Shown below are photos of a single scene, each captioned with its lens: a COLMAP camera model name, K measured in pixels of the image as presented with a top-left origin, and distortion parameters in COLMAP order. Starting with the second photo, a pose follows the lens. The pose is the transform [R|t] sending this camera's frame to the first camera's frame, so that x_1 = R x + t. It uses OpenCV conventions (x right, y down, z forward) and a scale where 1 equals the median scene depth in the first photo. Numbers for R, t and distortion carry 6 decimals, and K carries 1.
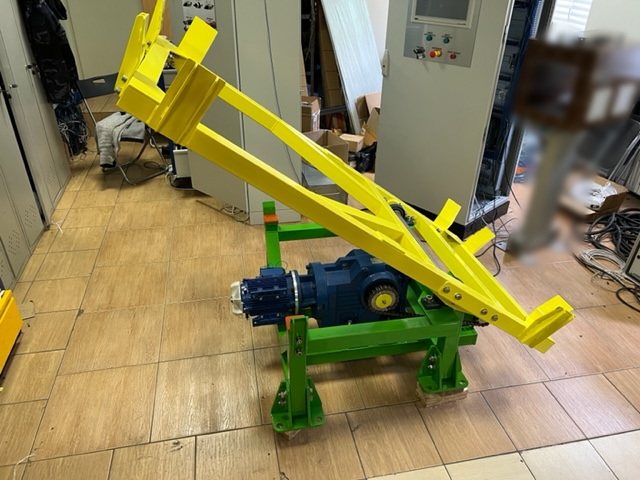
lens RADIAL K [[486.8, 0, 320.0], [0, 486.8, 240.0], [0, 0, 1]] dist [0.007750, -0.002072]
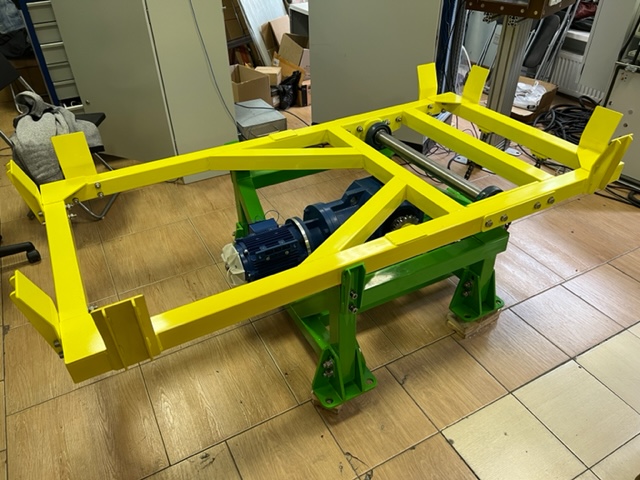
lens RADIAL K [[486.8, 0, 320.0], [0, 486.8, 240.0], [0, 0, 1]] dist [0.007750, -0.002072]
pose [[0.955897, -0.195832, 0.218885, -0.124408], [0.173692, 0.977900, 0.116375, 0.006889], [-0.236838, -0.073224, 0.968786, 0.119682]]
